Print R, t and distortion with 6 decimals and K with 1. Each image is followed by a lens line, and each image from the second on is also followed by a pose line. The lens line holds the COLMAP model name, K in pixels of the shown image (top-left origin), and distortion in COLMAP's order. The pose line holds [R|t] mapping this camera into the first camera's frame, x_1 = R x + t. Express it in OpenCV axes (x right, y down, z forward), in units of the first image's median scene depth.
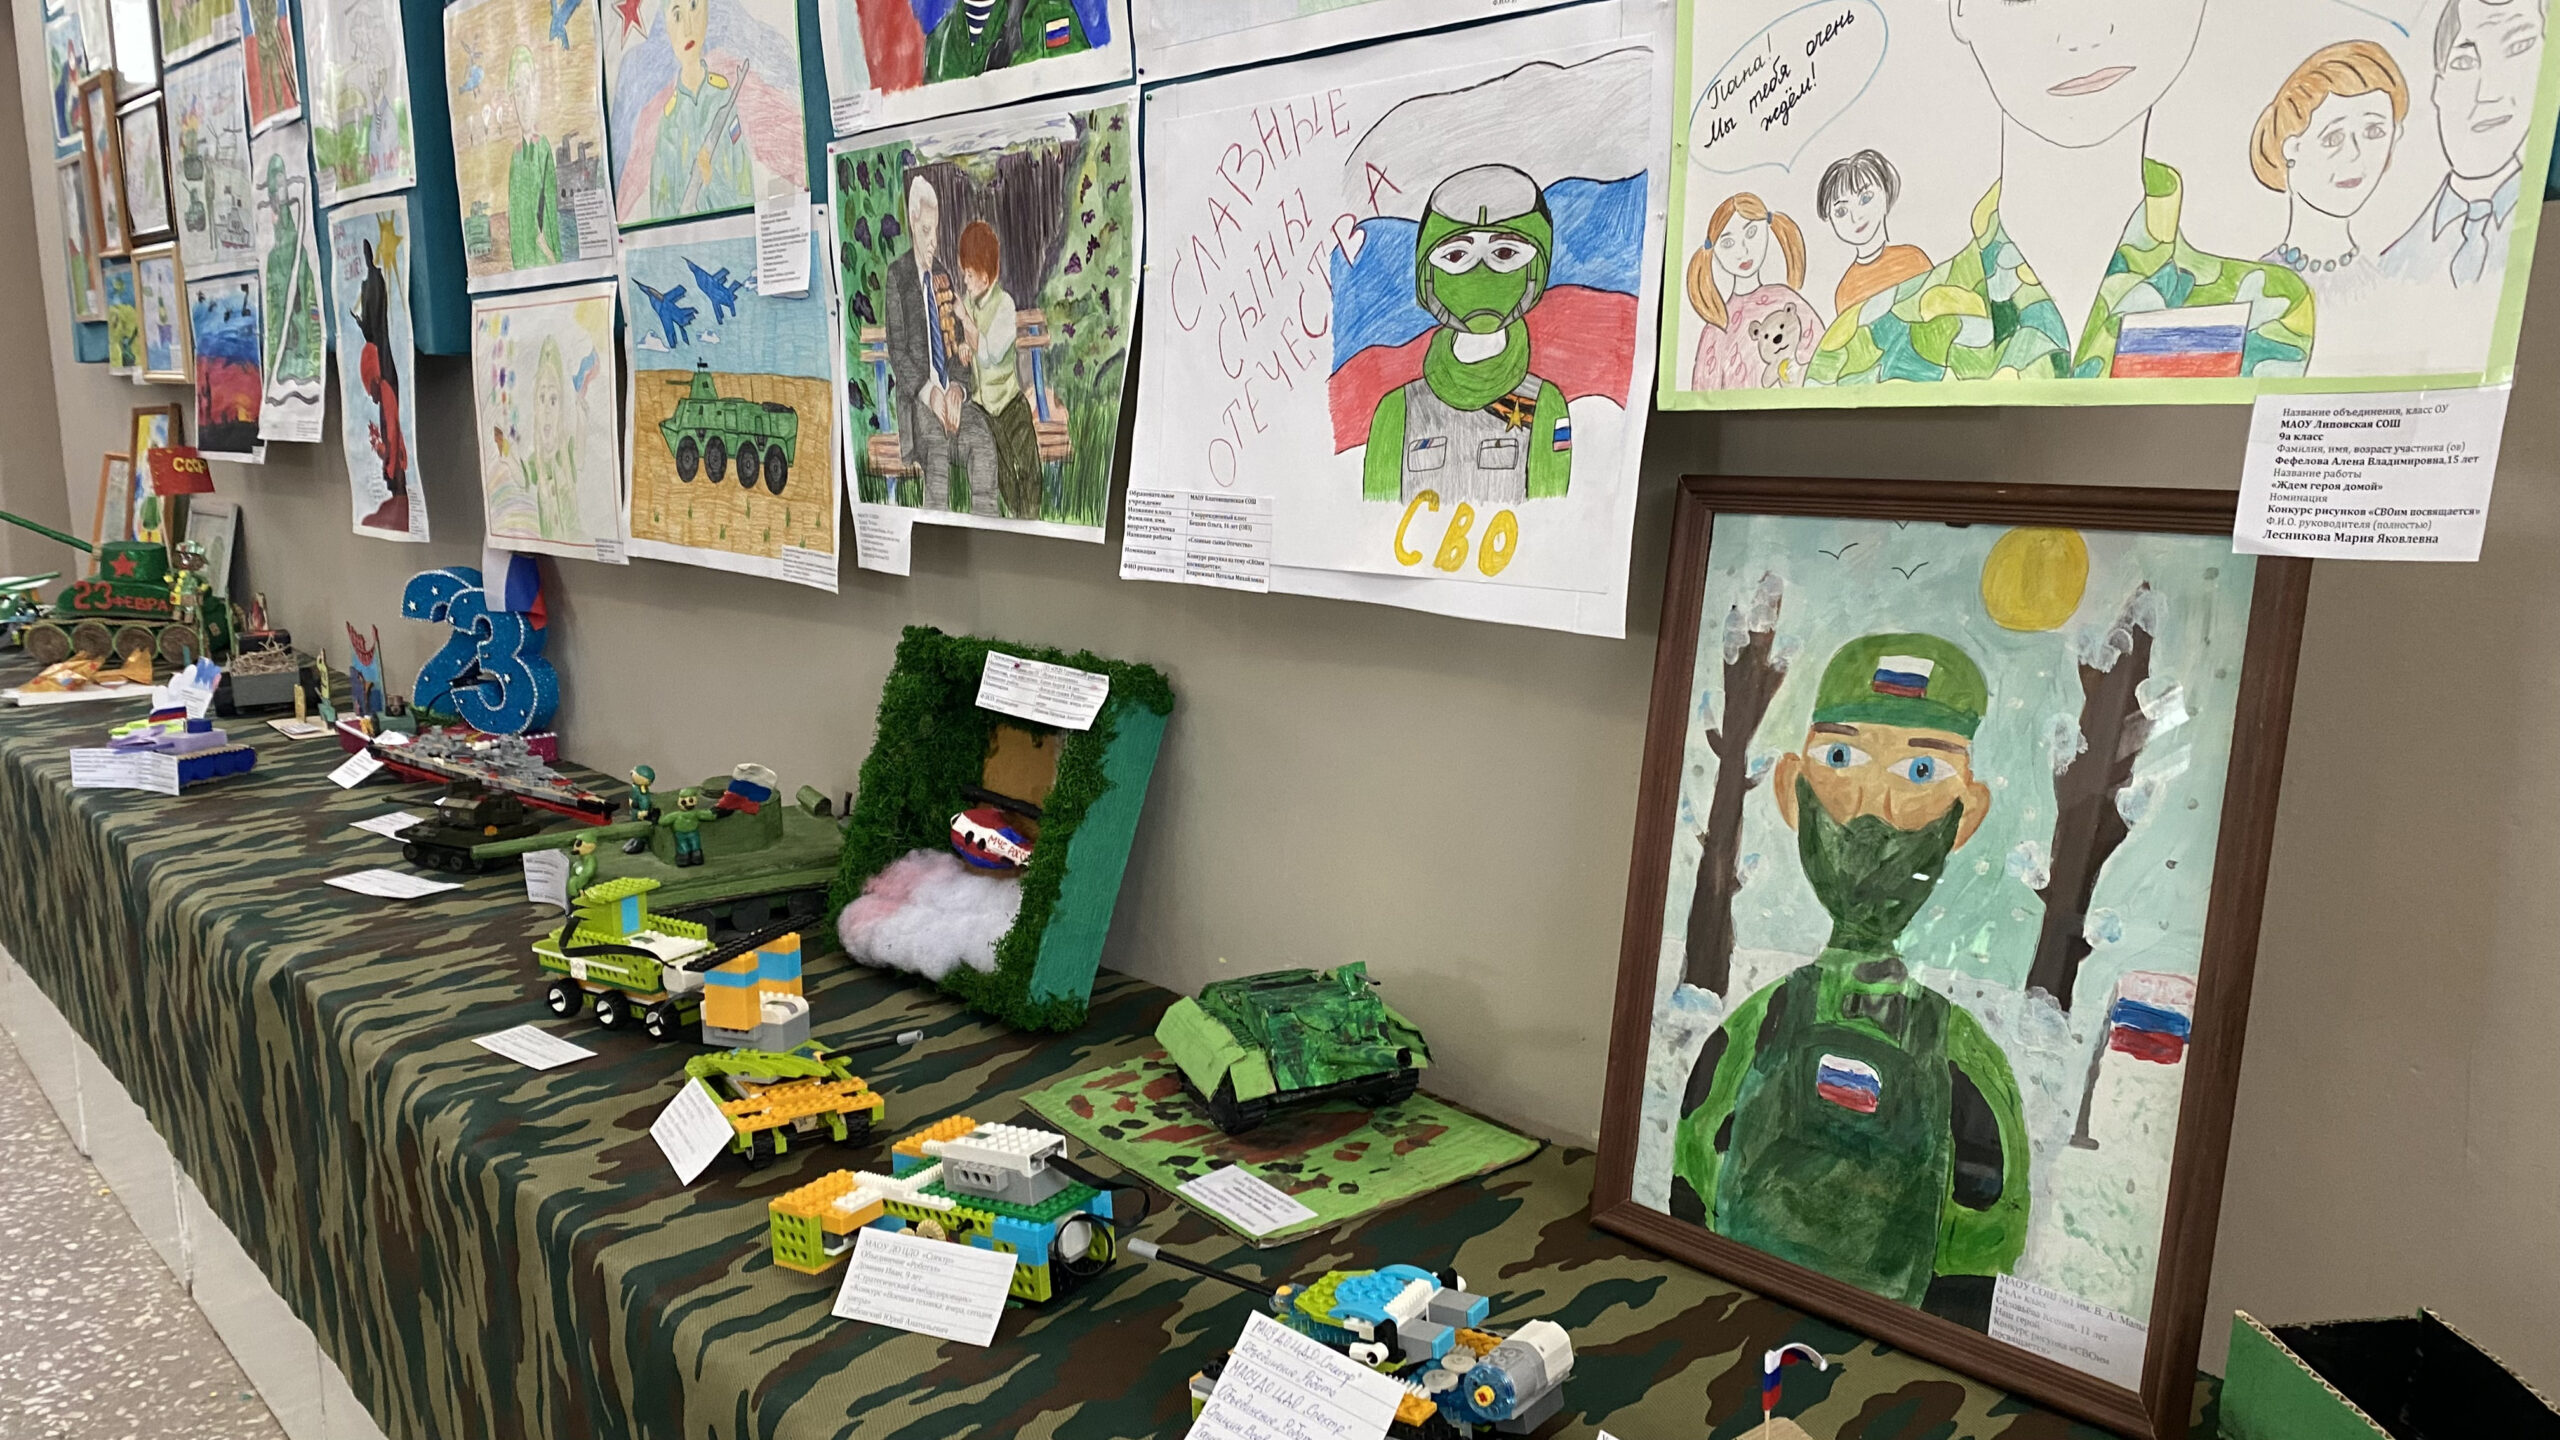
lens RADIAL K [[1971.1, 0, 1199.2], [0, 1971.1, 767.8], [0, 0, 1]] dist [0.066954, -0.089108]
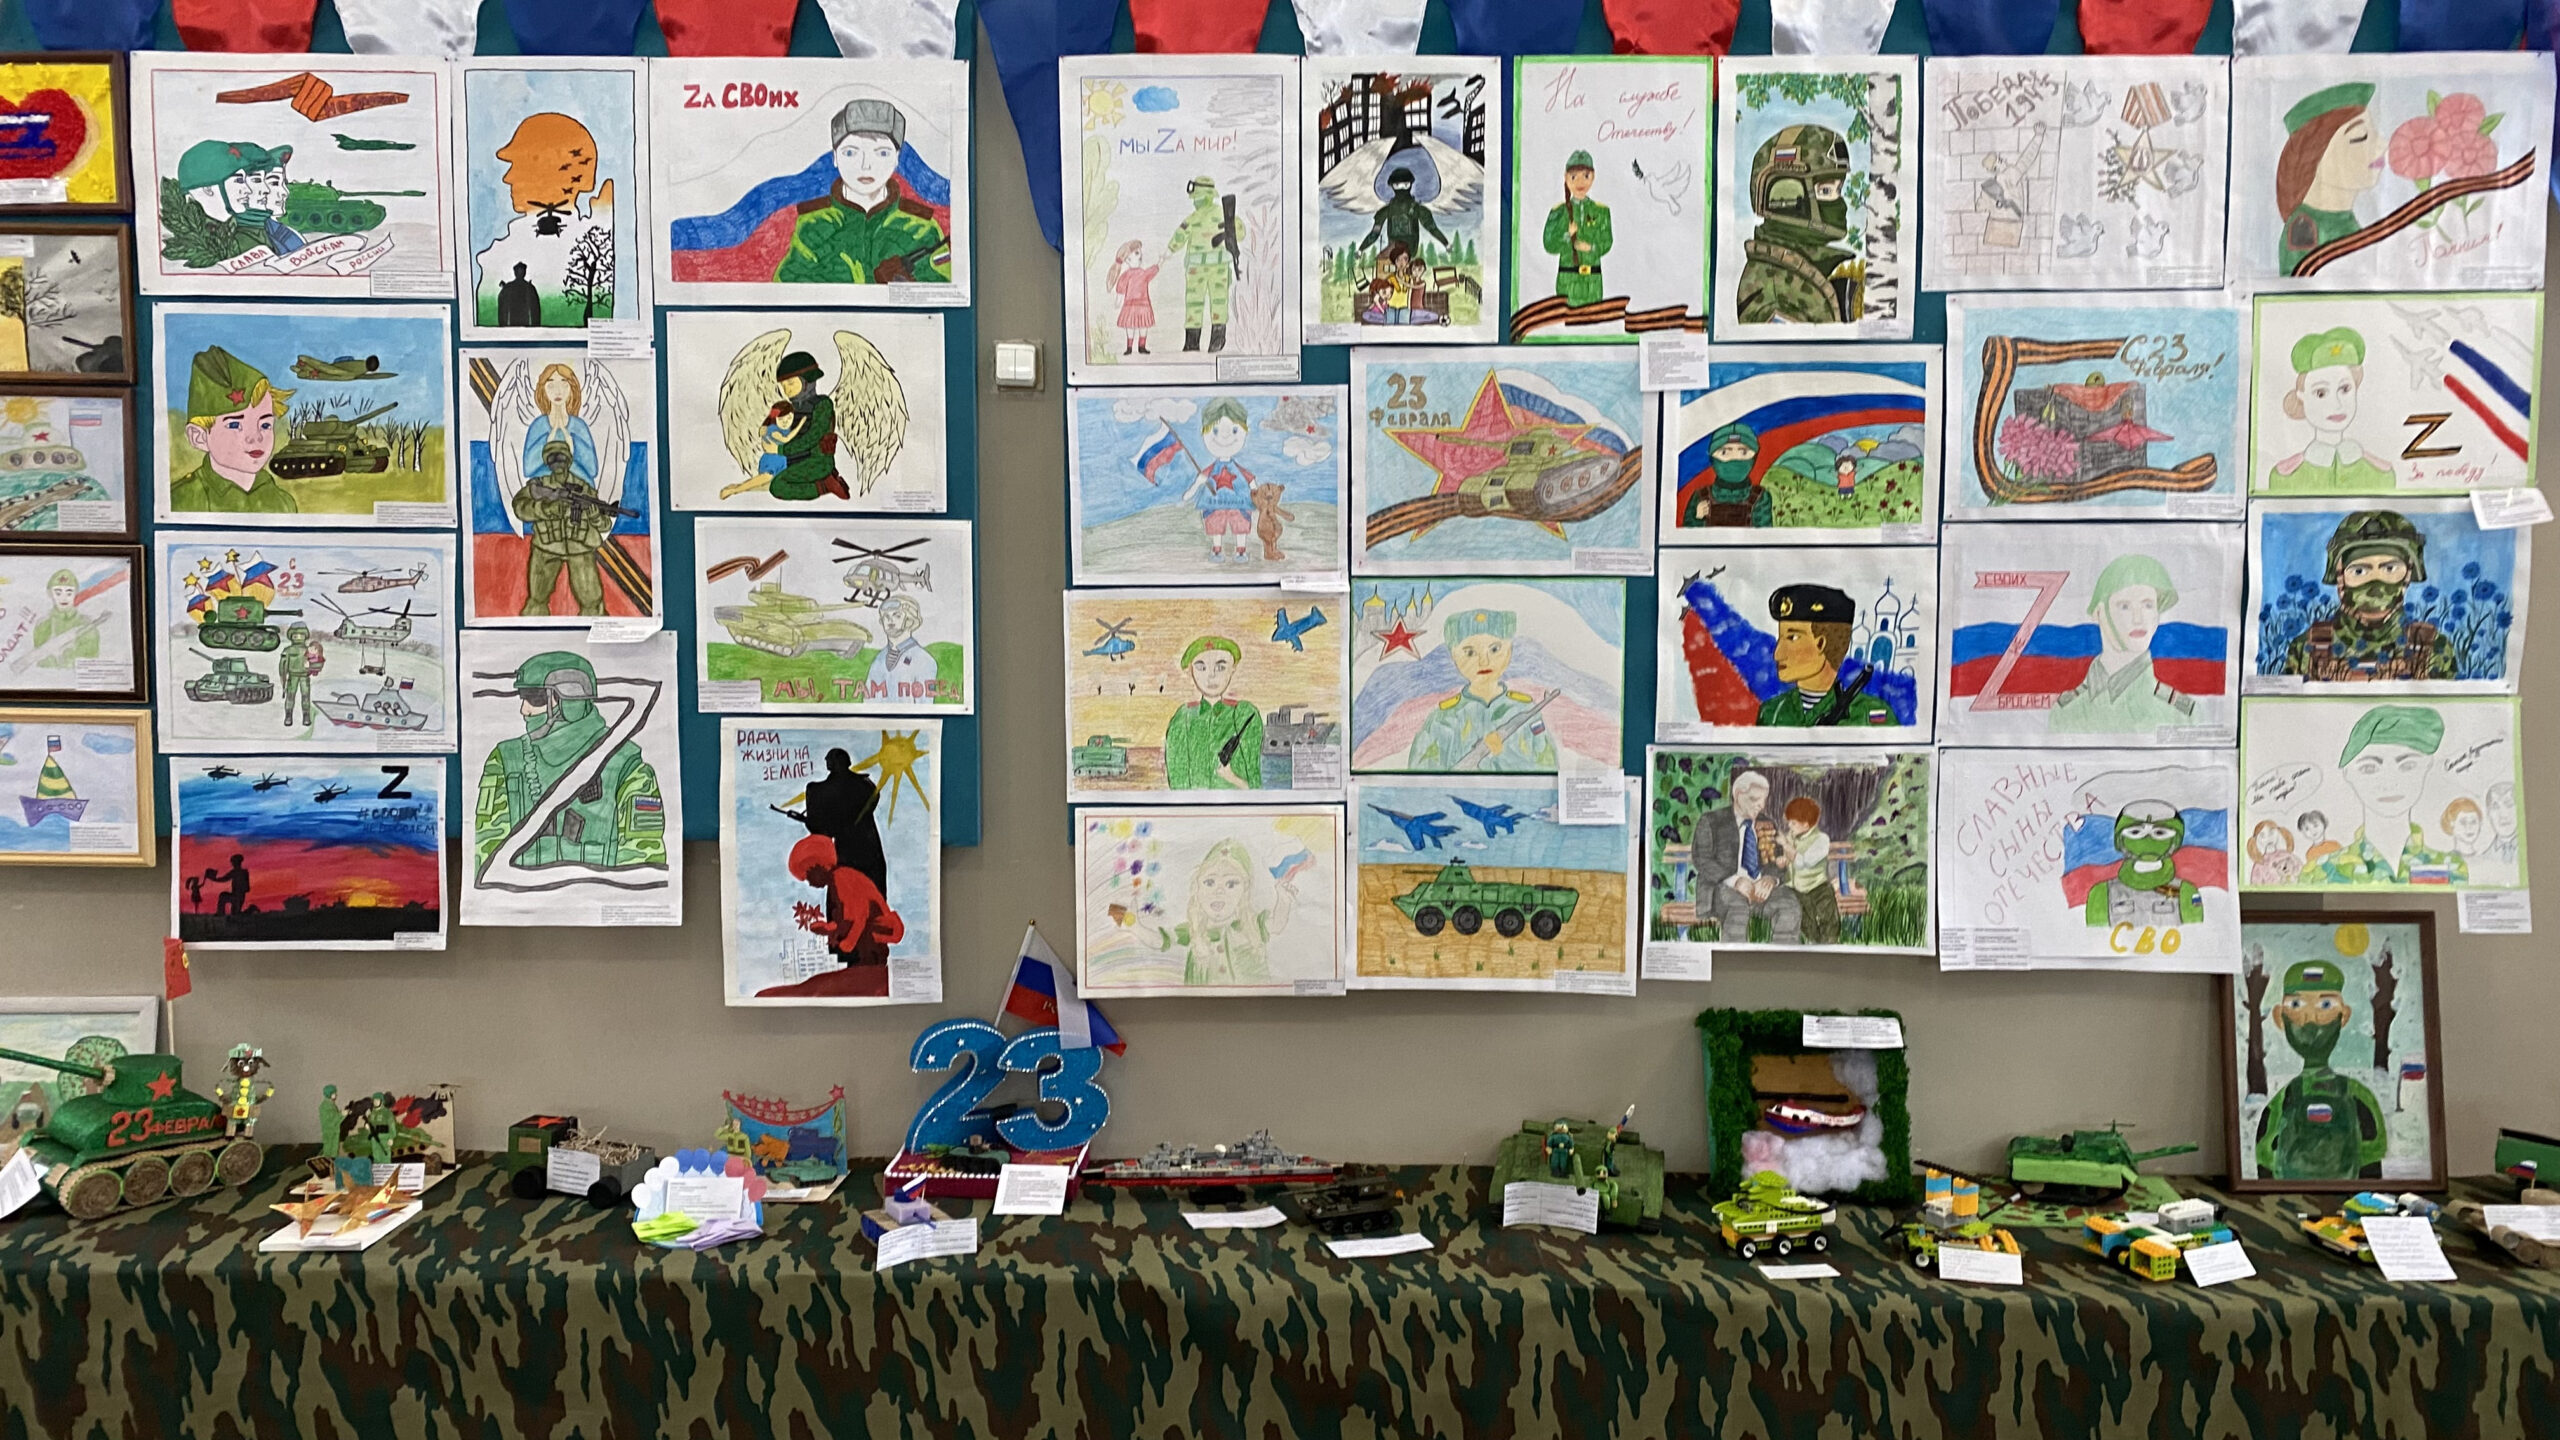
lens RADIAL K [[1971.1, 0, 1199.2], [0, 1971.1, 767.8], [0, 0, 1]] dist [0.066954, -0.089108]
pose [[0.641445, -0.061541, 0.764697, -2.402645], [0.138508, 0.989687, -0.036536, -0.380527], [-0.754562, 0.129353, 0.643354, 0.222796]]
